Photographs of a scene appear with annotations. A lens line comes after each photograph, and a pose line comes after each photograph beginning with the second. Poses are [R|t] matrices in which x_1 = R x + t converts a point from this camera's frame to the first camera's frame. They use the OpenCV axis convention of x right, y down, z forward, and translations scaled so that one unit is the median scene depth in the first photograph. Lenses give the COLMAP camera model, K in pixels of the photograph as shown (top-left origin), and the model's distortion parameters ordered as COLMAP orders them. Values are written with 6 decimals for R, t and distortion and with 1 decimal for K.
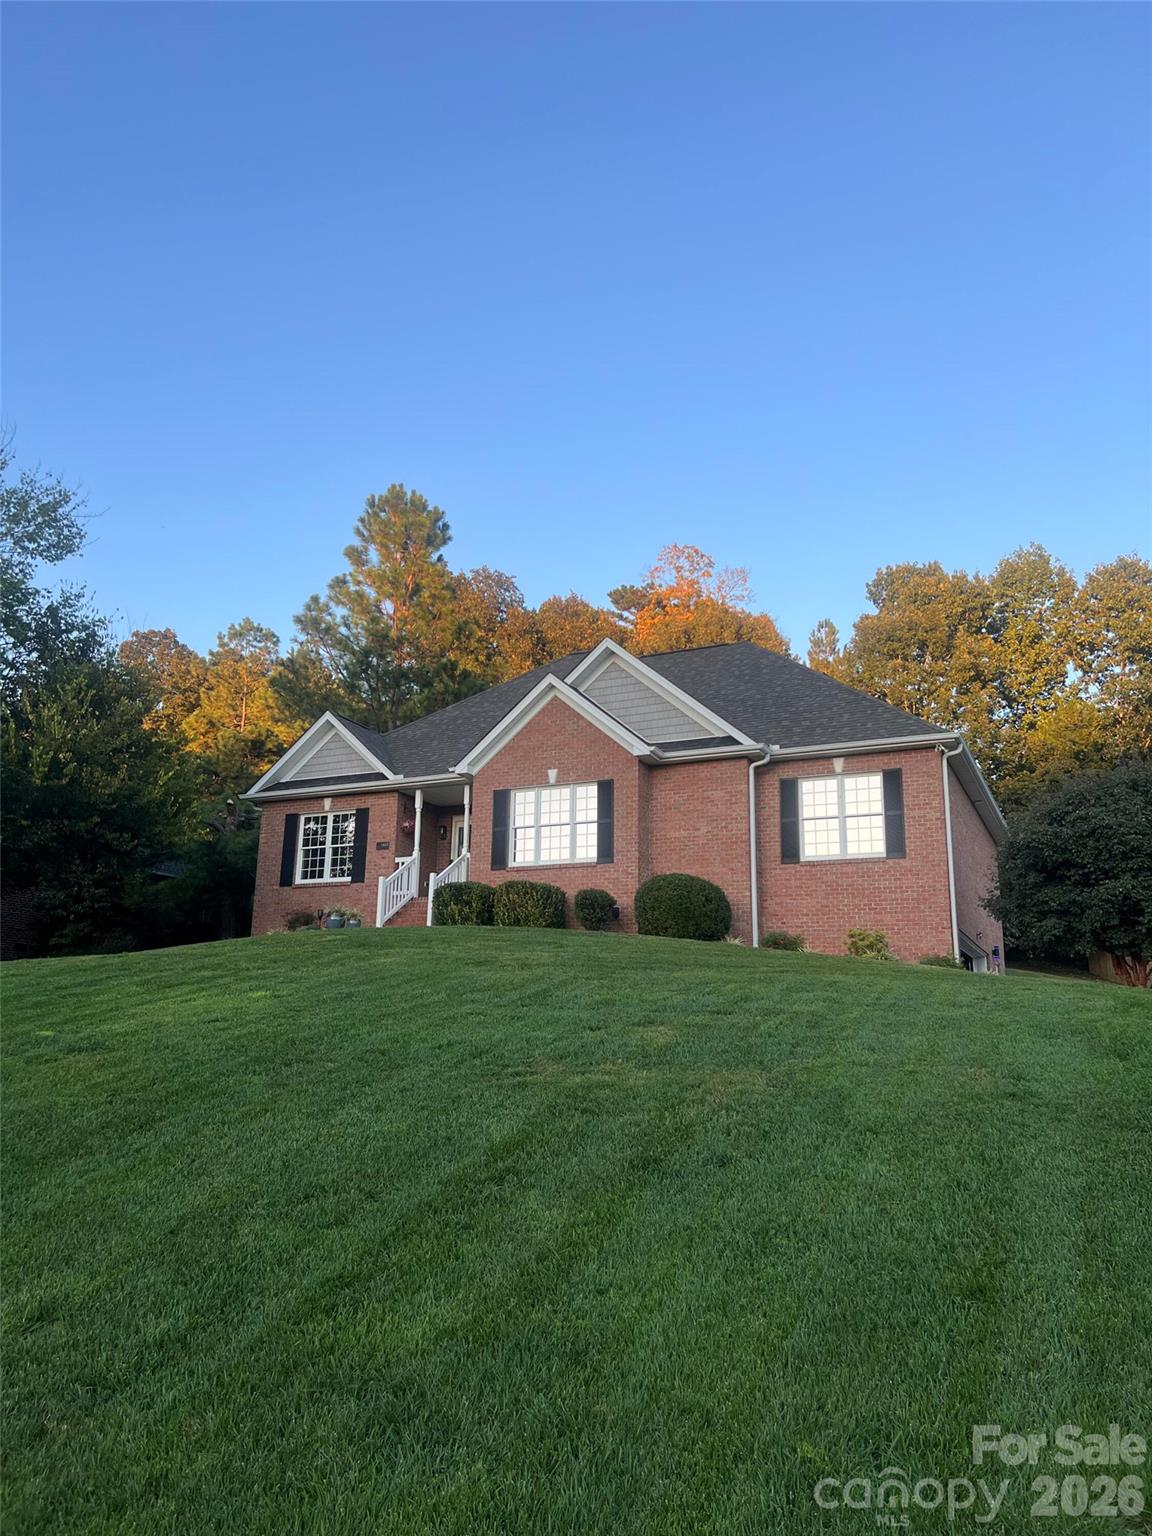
lens RADIAL K [[1172.4, 0, 576.0], [0, 1172.4, 768.0], [0, 0, 1]] dist [0.002490, -0.007075]
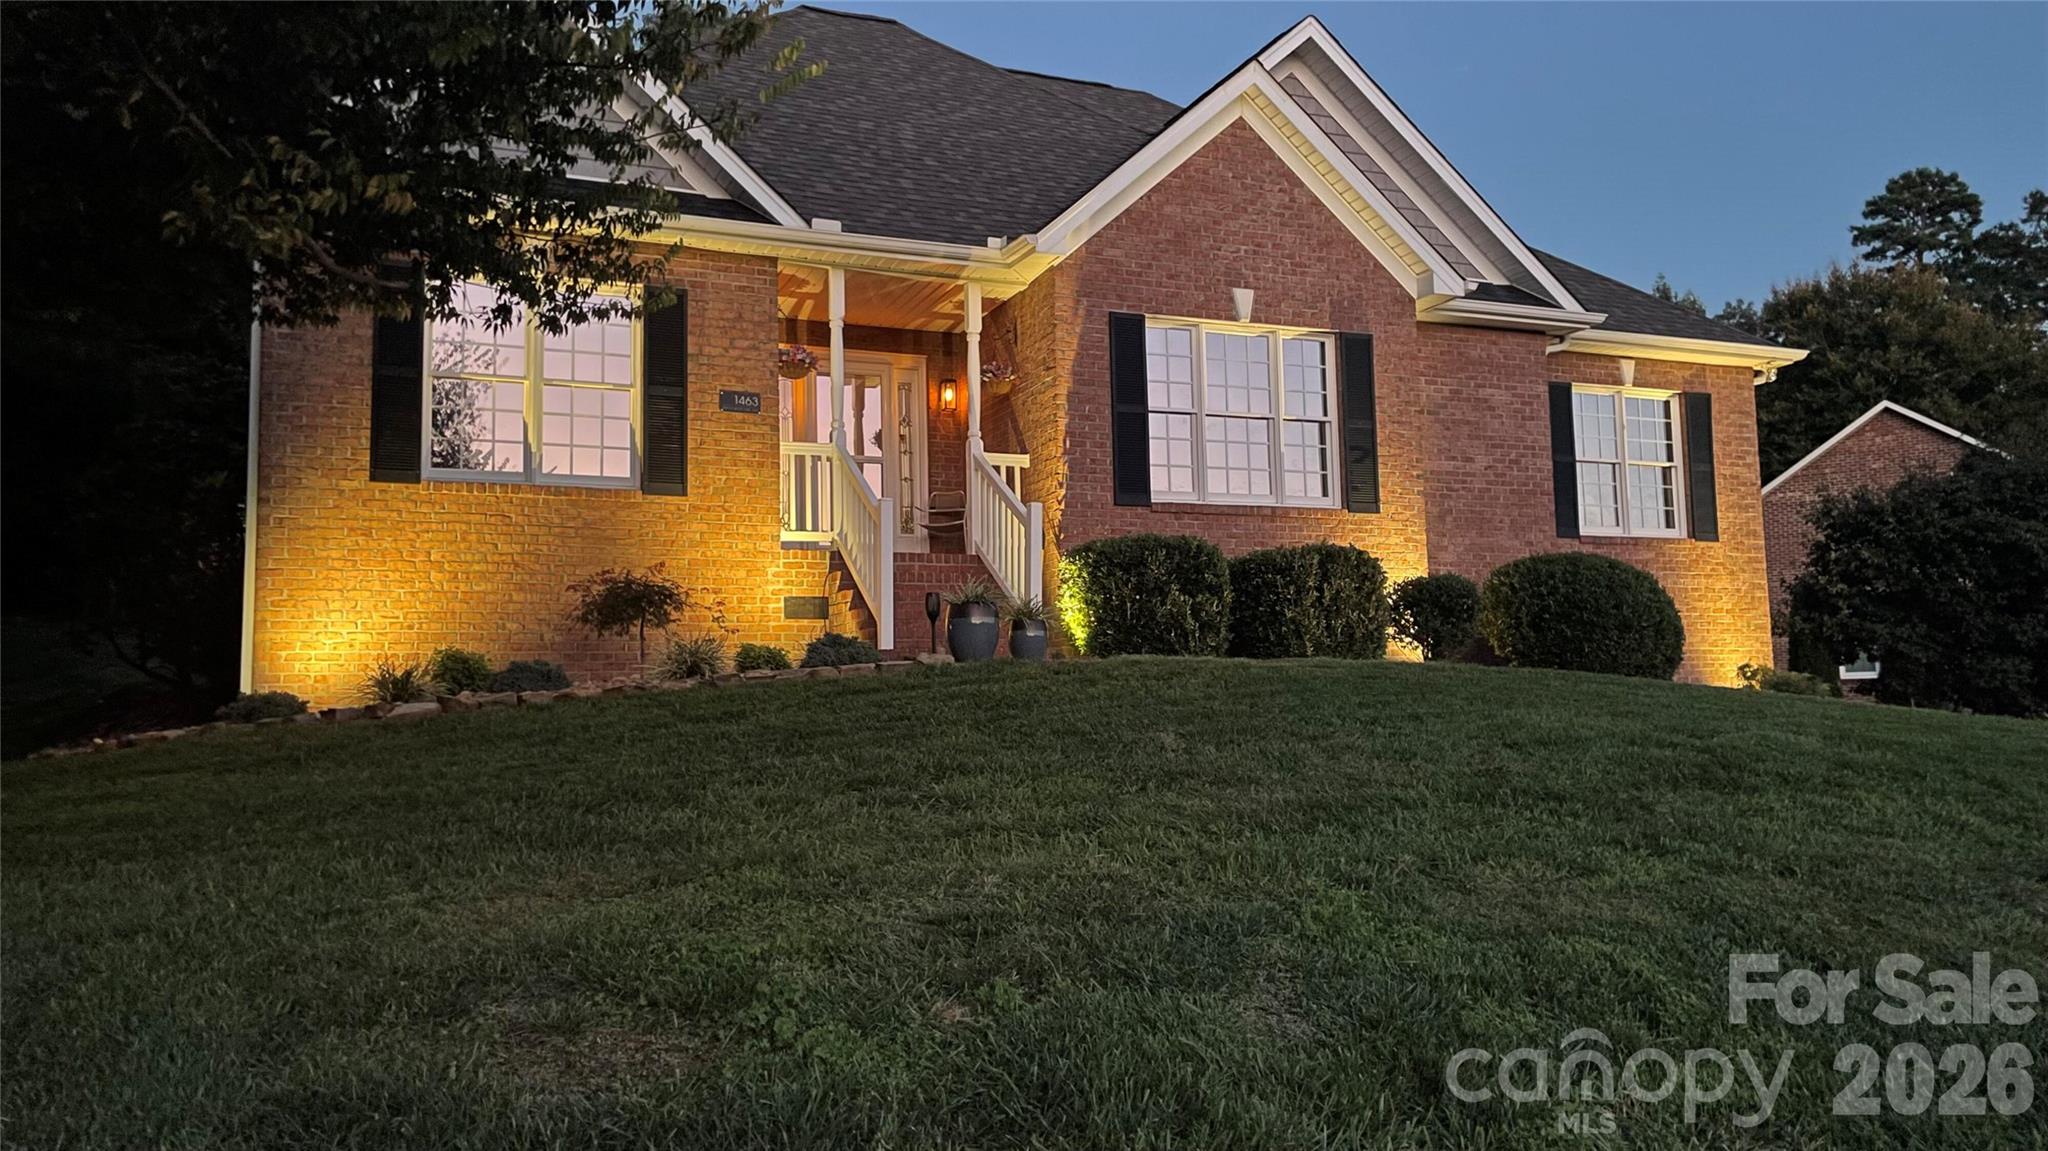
lens RADIAL K [[1488.5, 0, 1024.0], [0, 1488.5, 575.5], [0, 0, 1]] dist [0.053899, -0.001476]
pose [[0.680464, 0.031770, 0.732092, -0.484741], [-0.154772, 0.982752, 0.101210, 0.063290], [-0.716250, -0.182178, 0.673645, 0.664774]]
